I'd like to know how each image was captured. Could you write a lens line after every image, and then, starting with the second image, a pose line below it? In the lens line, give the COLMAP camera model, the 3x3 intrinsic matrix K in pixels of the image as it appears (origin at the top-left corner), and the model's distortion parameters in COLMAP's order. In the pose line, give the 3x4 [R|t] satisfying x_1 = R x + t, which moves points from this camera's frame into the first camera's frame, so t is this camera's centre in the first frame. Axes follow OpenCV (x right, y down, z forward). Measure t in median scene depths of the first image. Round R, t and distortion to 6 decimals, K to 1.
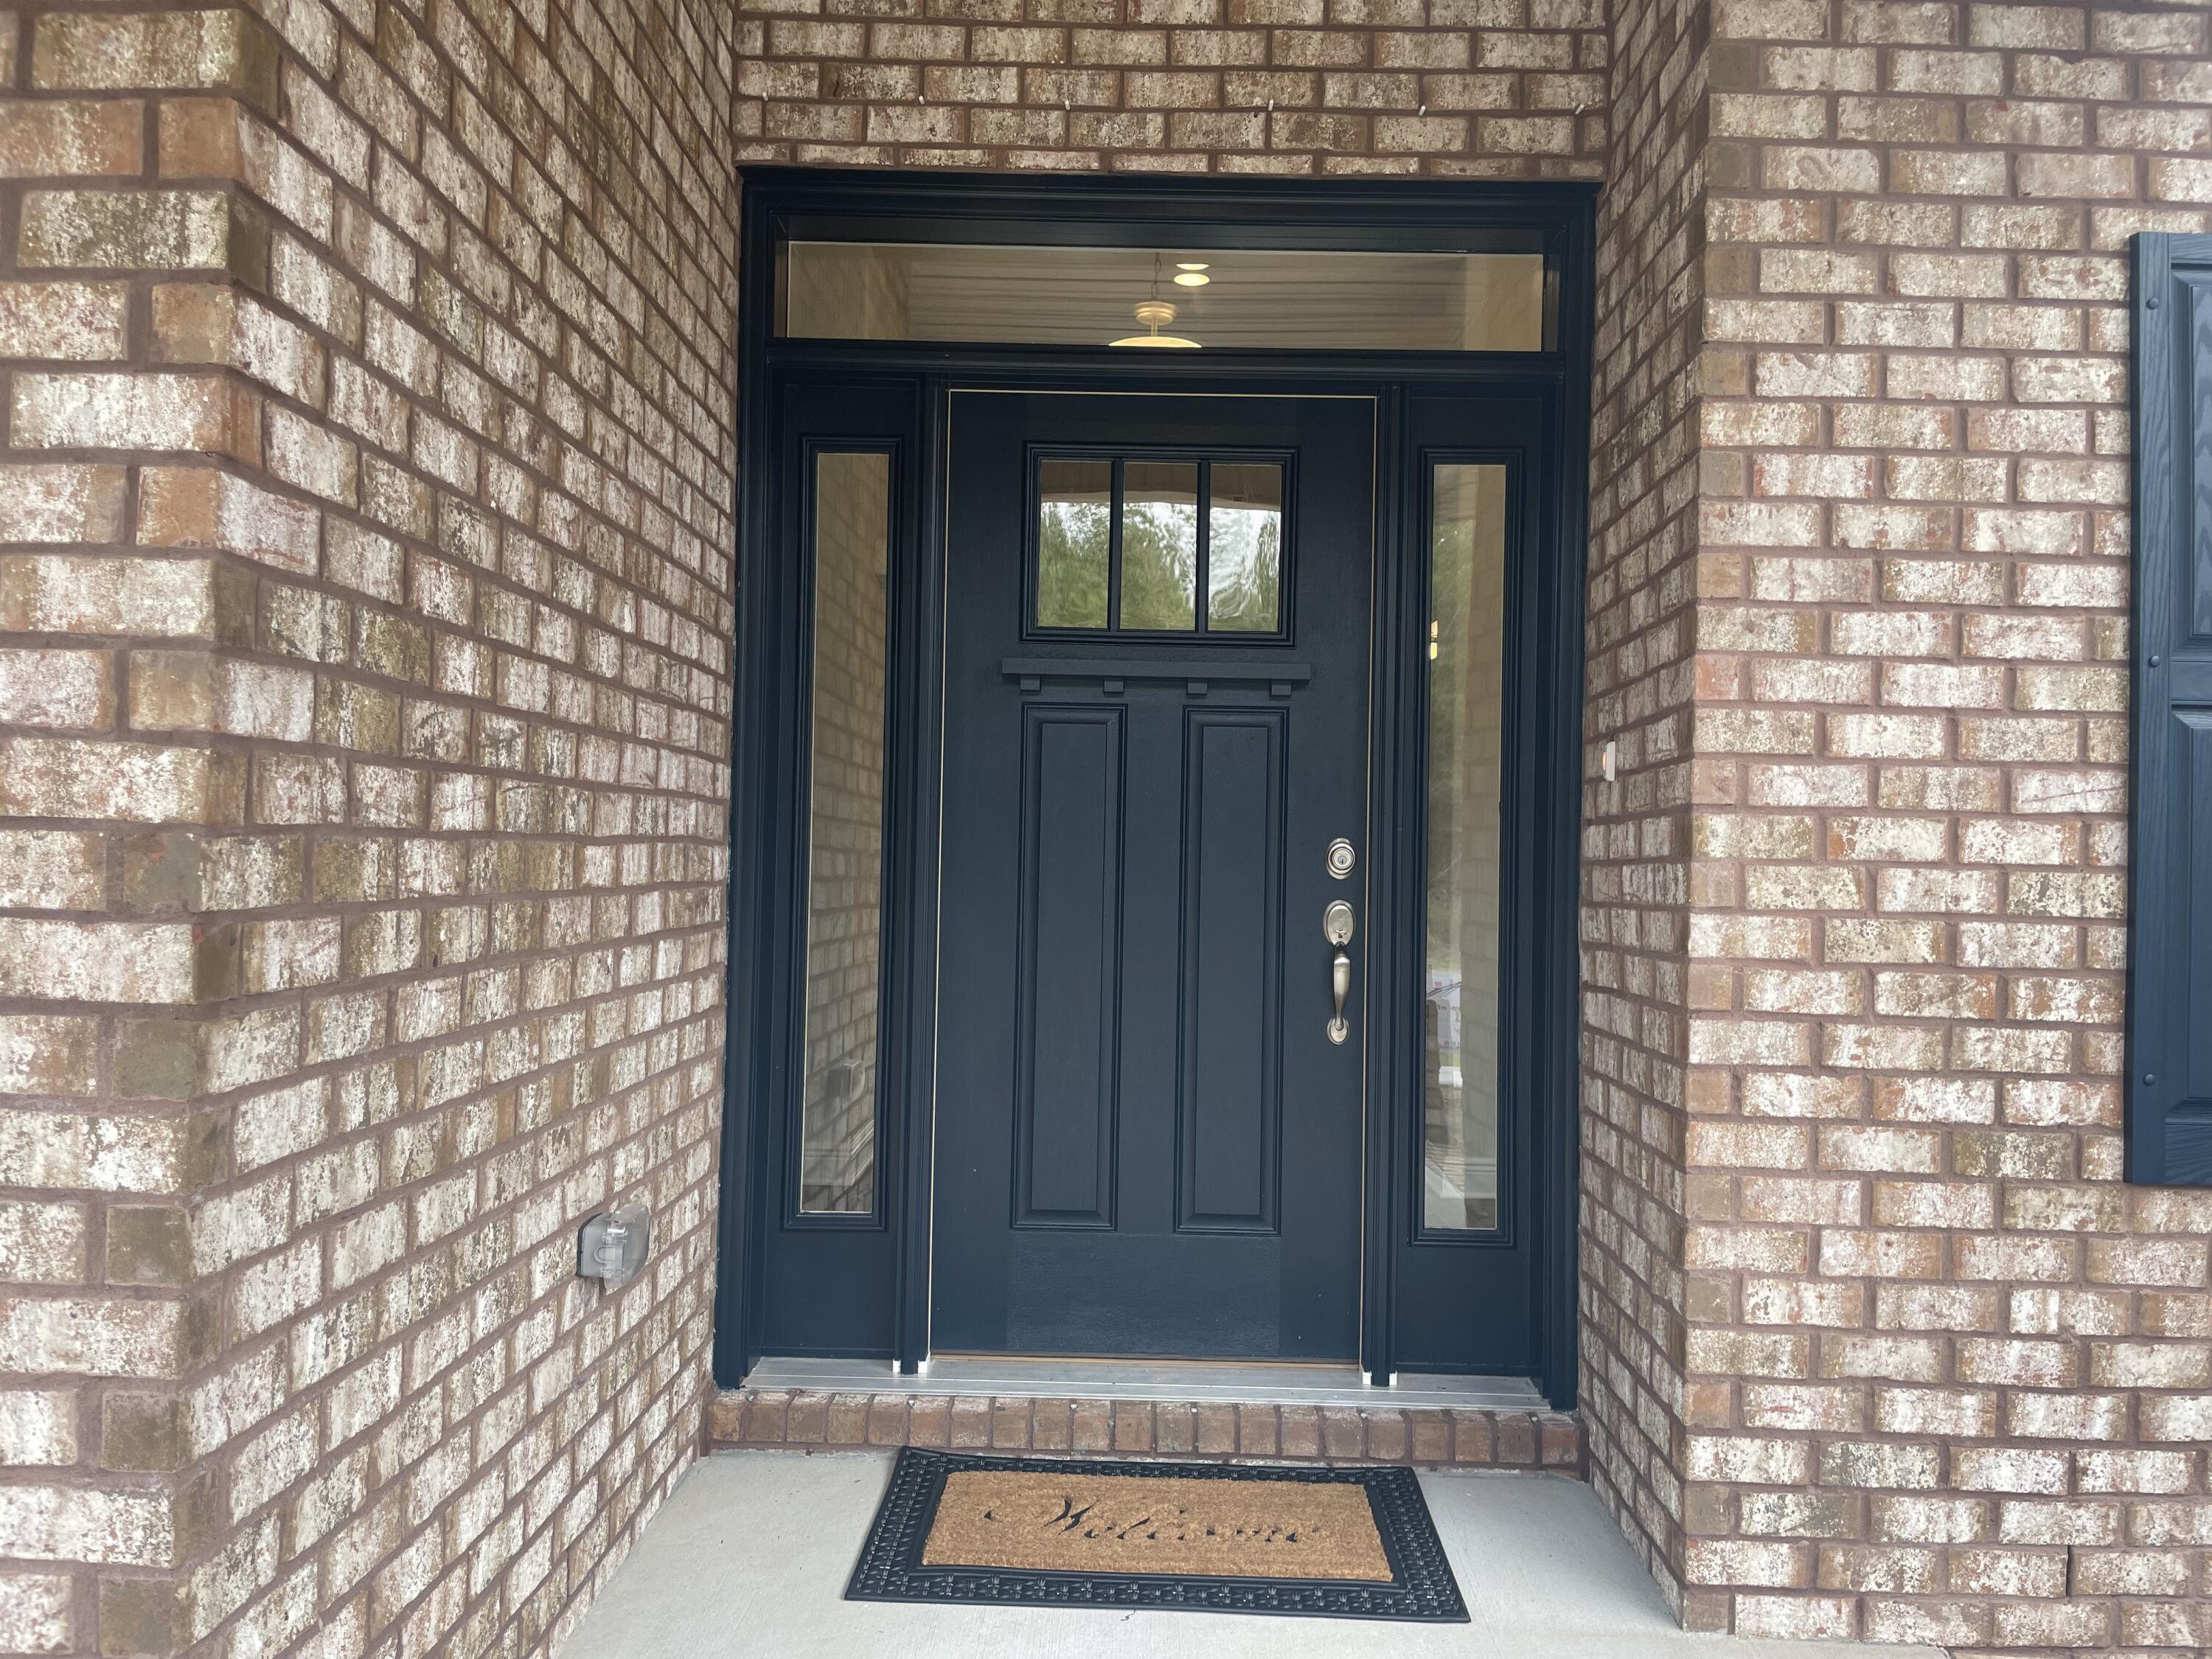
lens RADIAL K [[1685.4, 0, 1119.5], [0, 1685.4, 856.2], [0, 0, 1]] dist [0.098011, -0.135627]
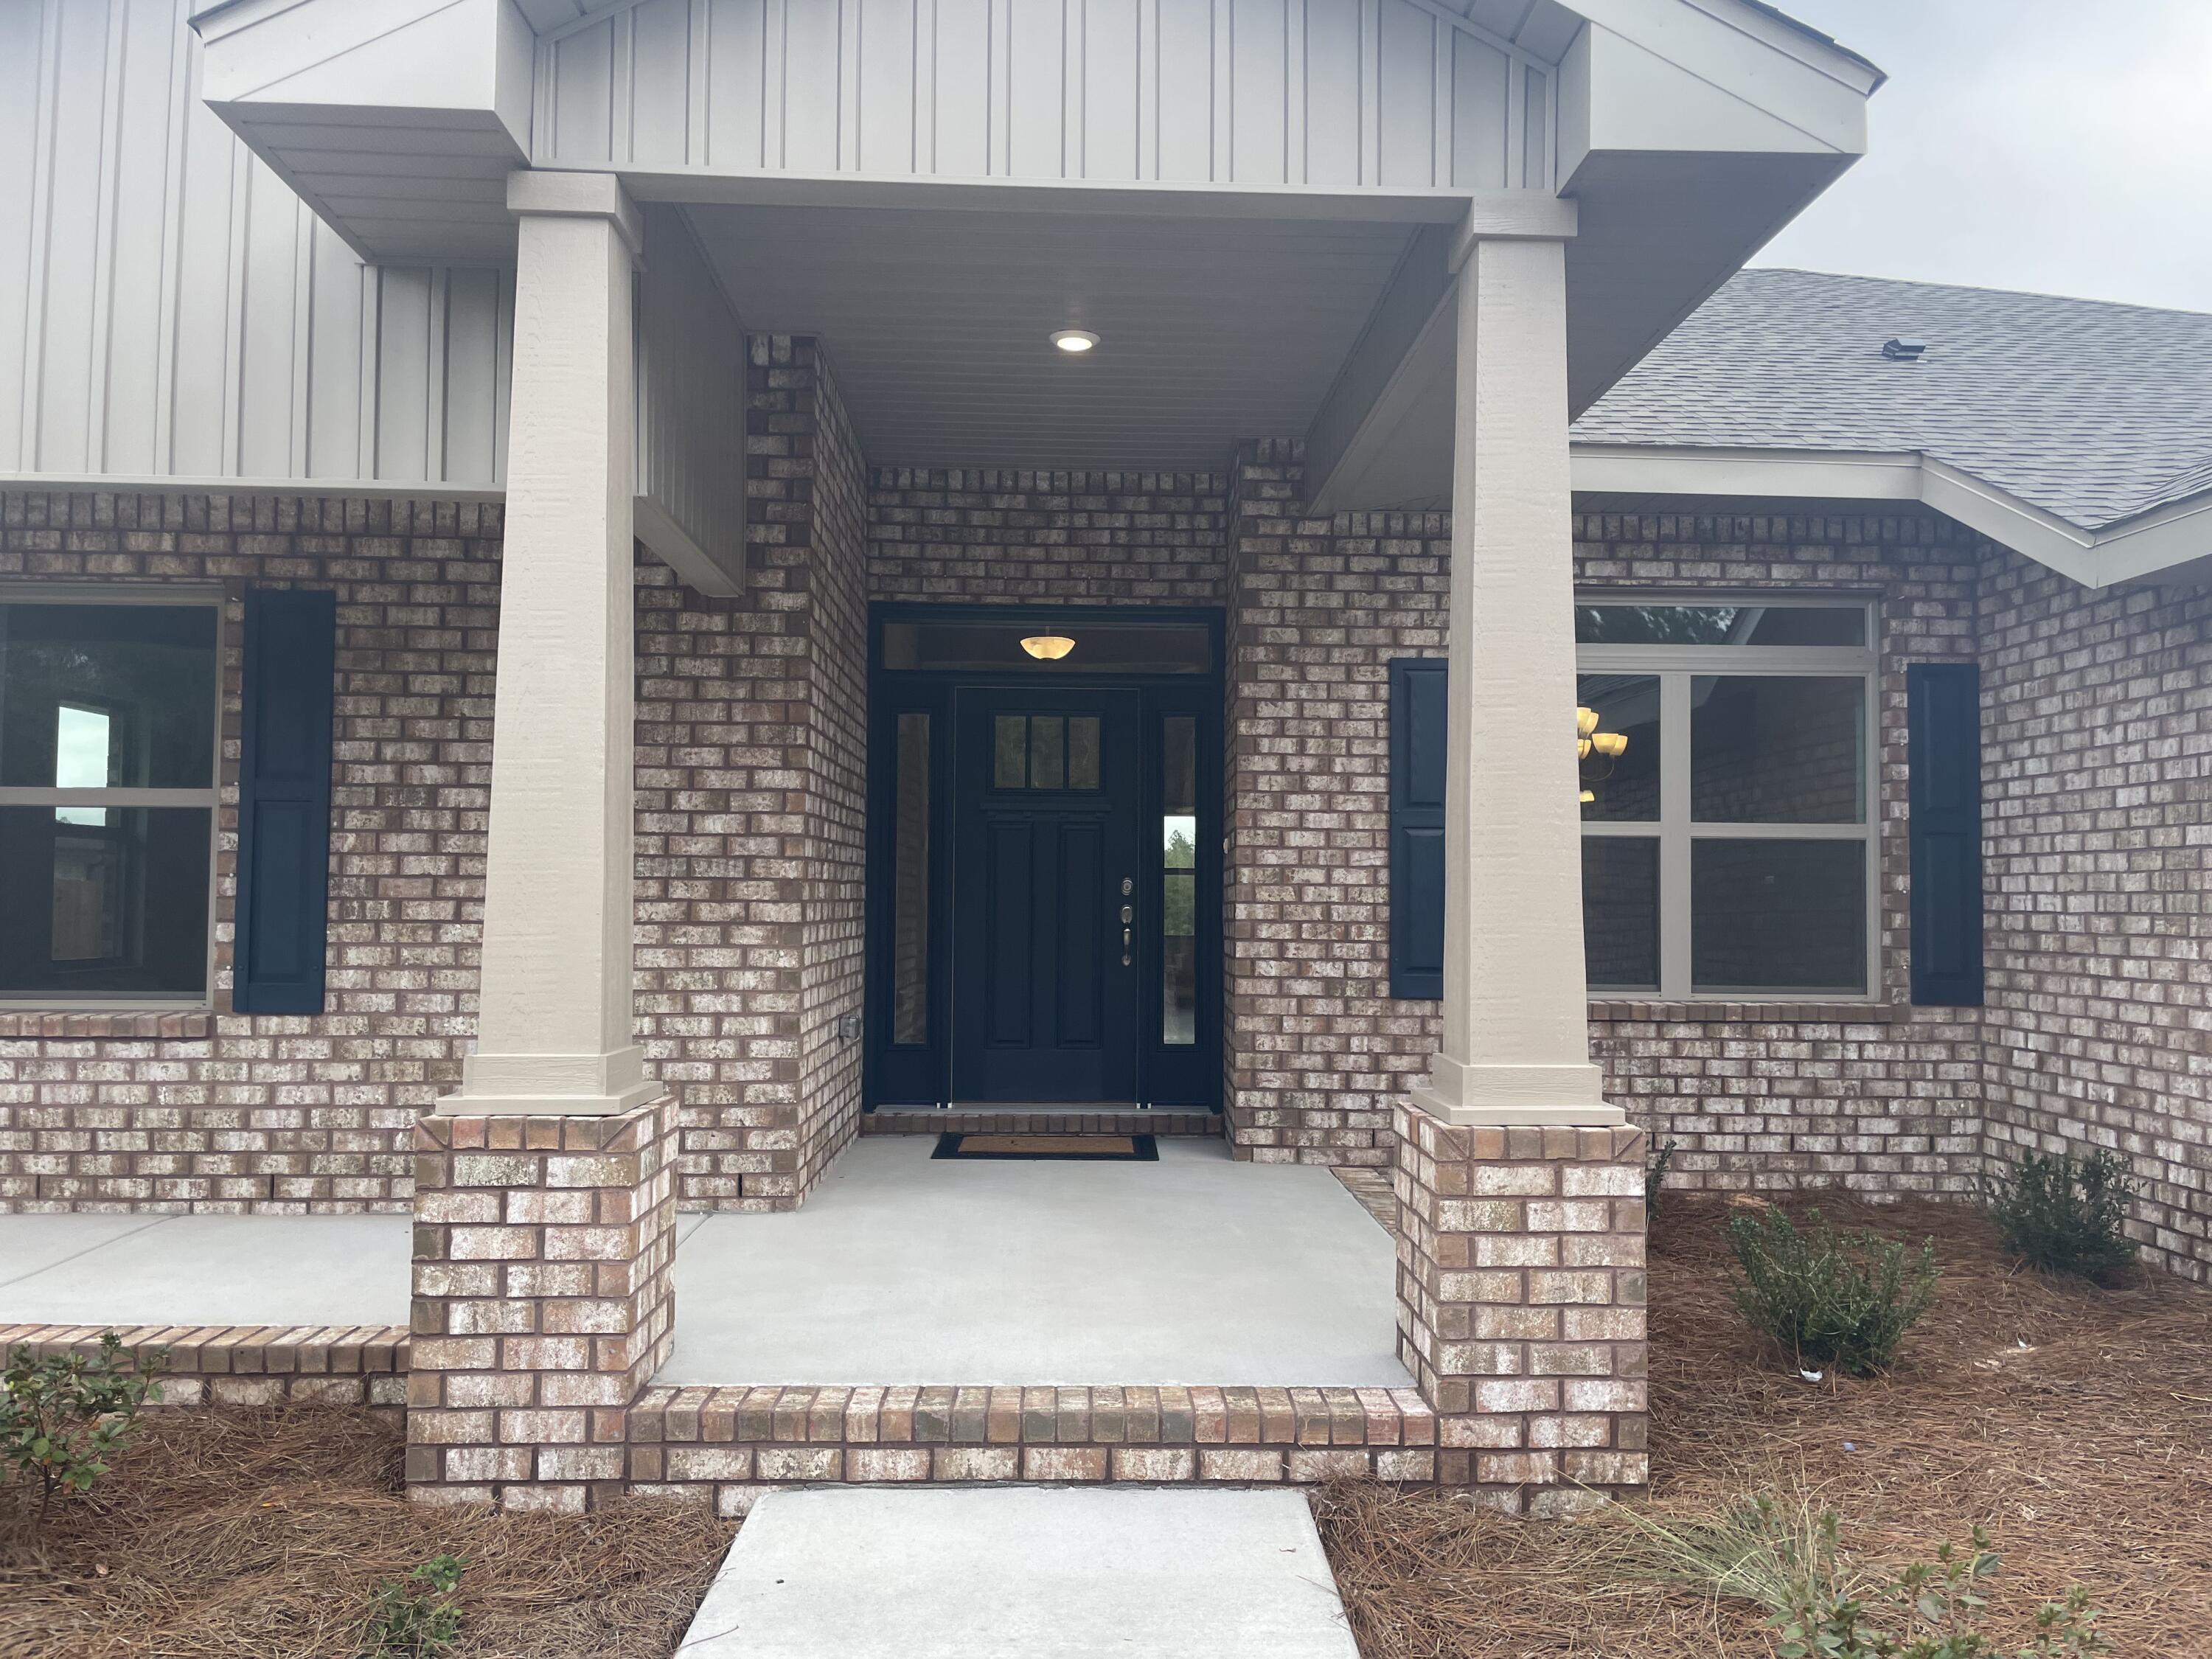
lens RADIAL K [[1685.4, 0, 1119.5], [0, 1685.4, 856.2], [0, 0, 1]] dist [0.098011, -0.135627]
pose [[0.999102, -0.012150, 0.040578, 0.035756], [0.013064, 0.999665, -0.022336, 0.015487], [-0.040293, 0.022847, 0.998927, -1.735244]]
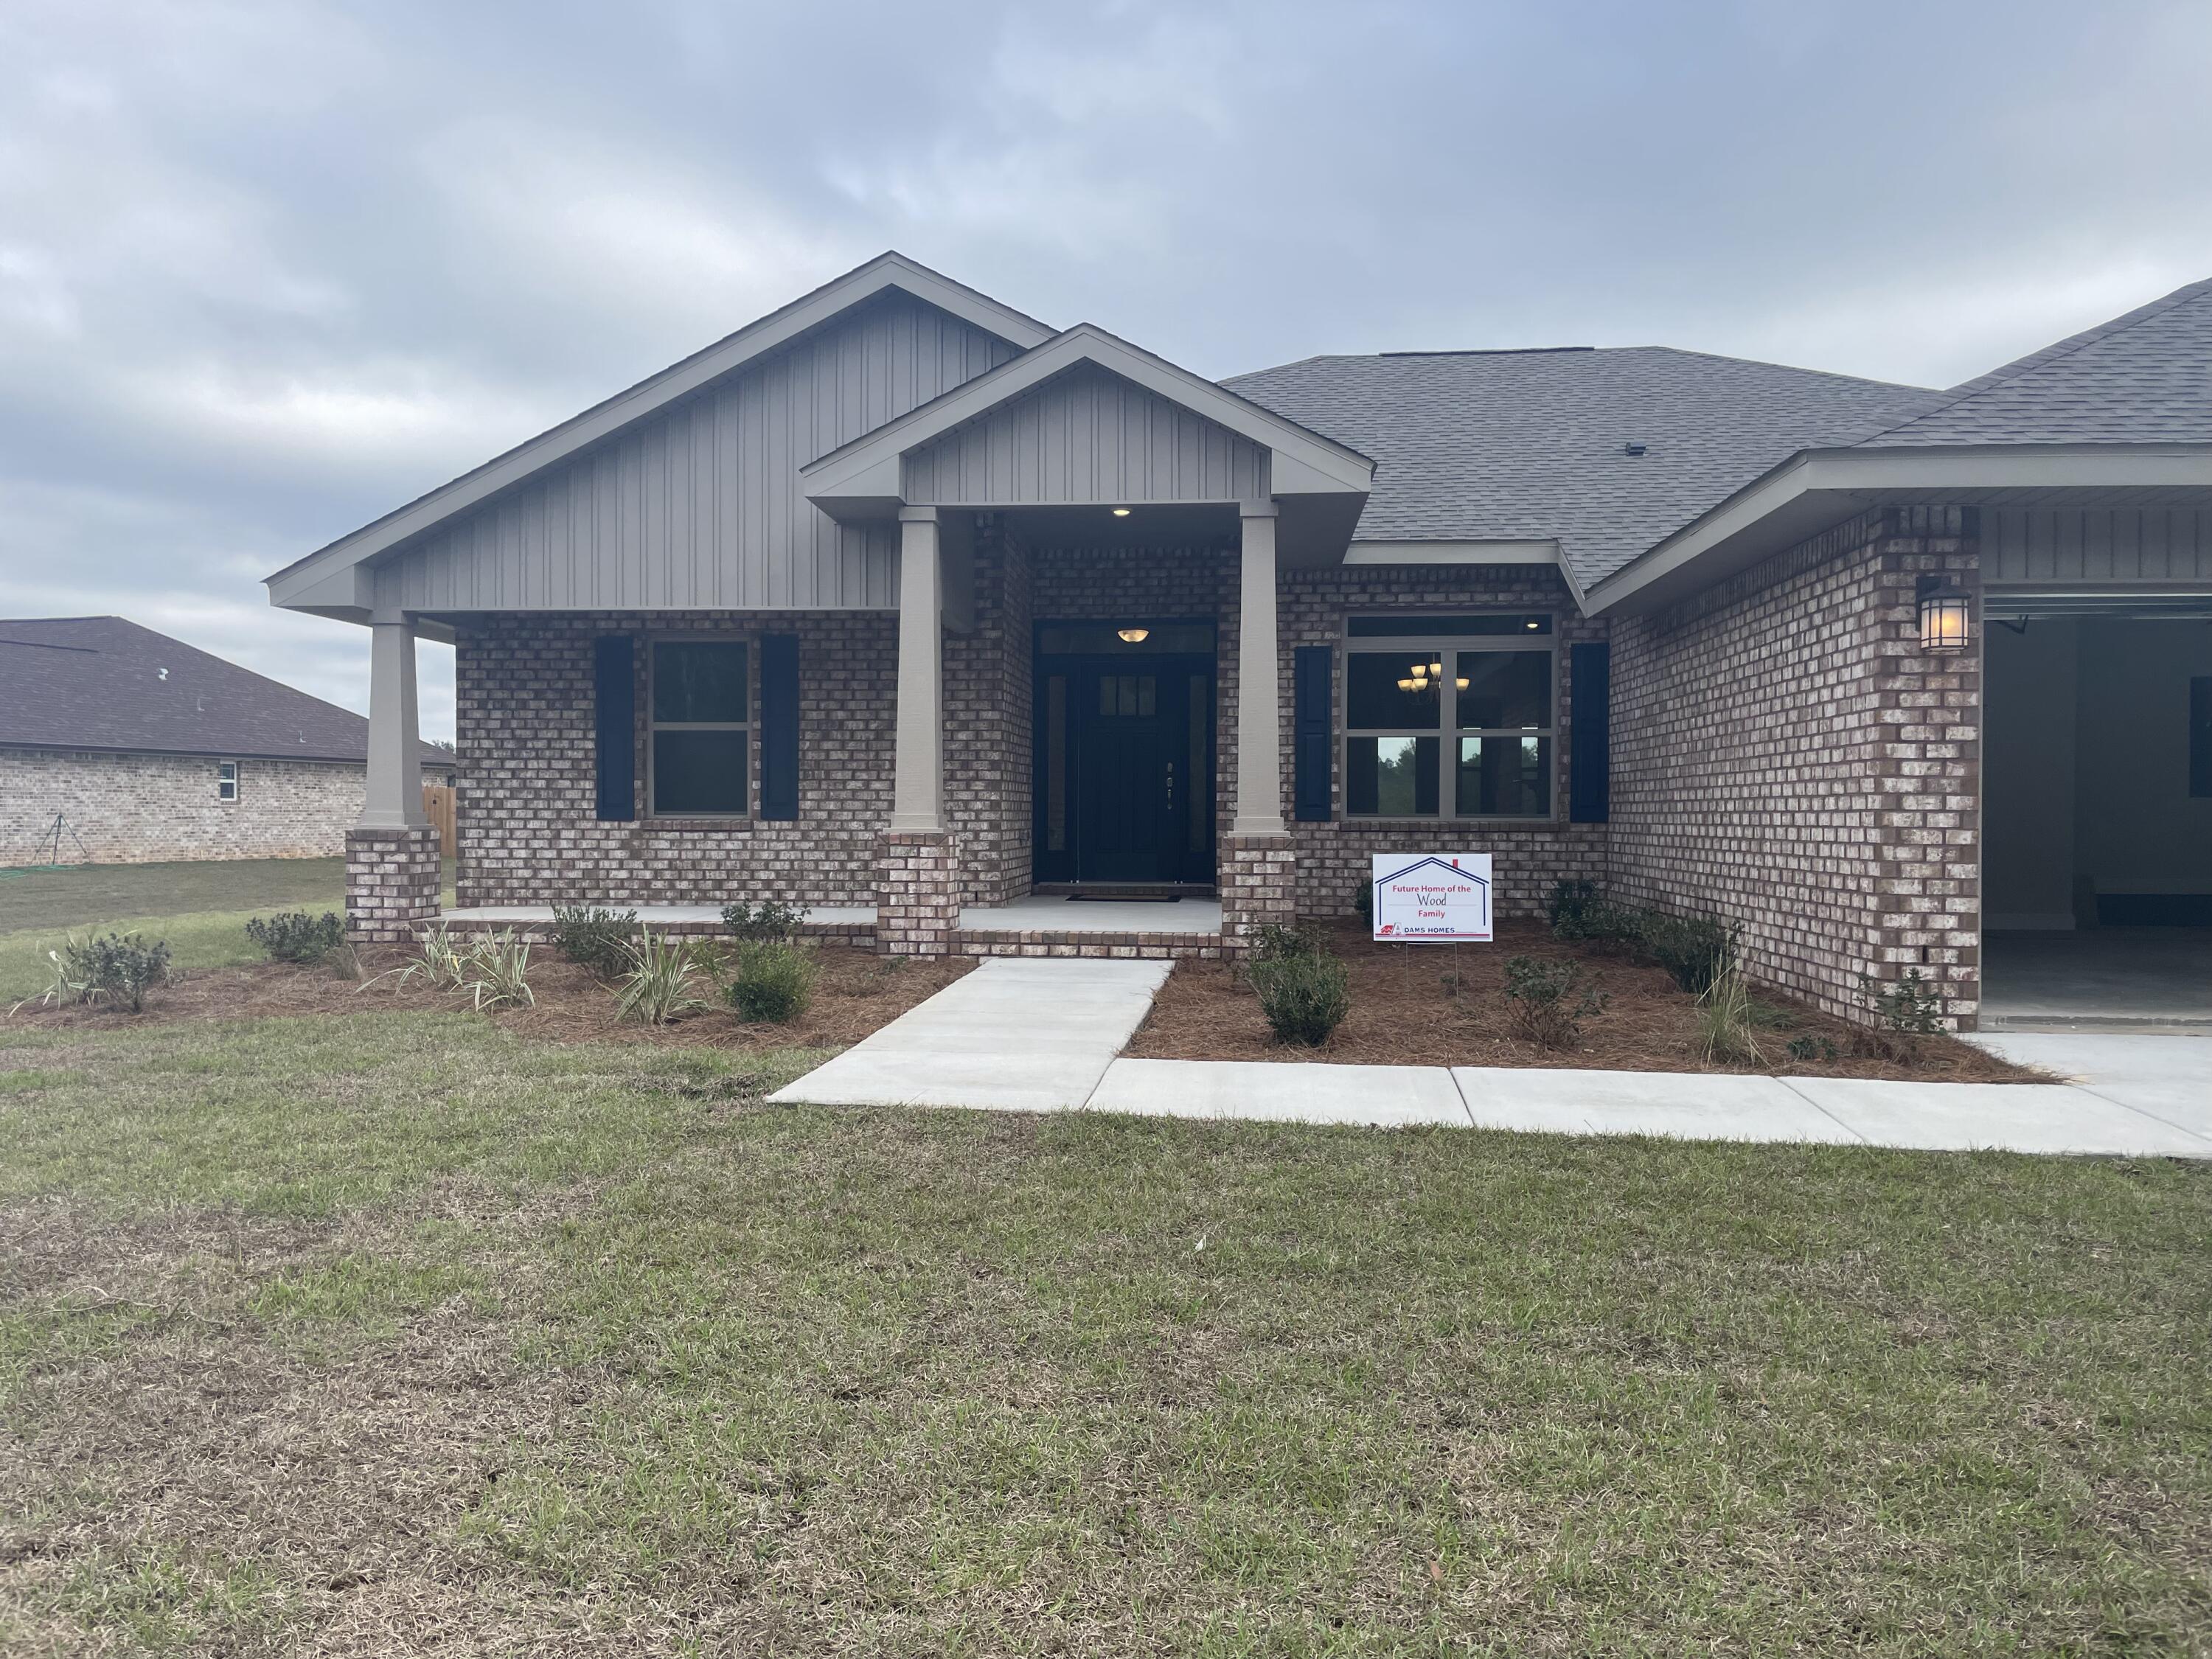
lens RADIAL K [[1685.4, 0, 1119.5], [0, 1685.4, 856.2], [0, 0, 1]] dist [0.098011, -0.135627]
pose [[0.997217, -0.017968, -0.072361, 0.411749], [0.019974, 0.999433, 0.027103, 0.146945], [0.071833, -0.028472, 0.997010, -4.440003]]
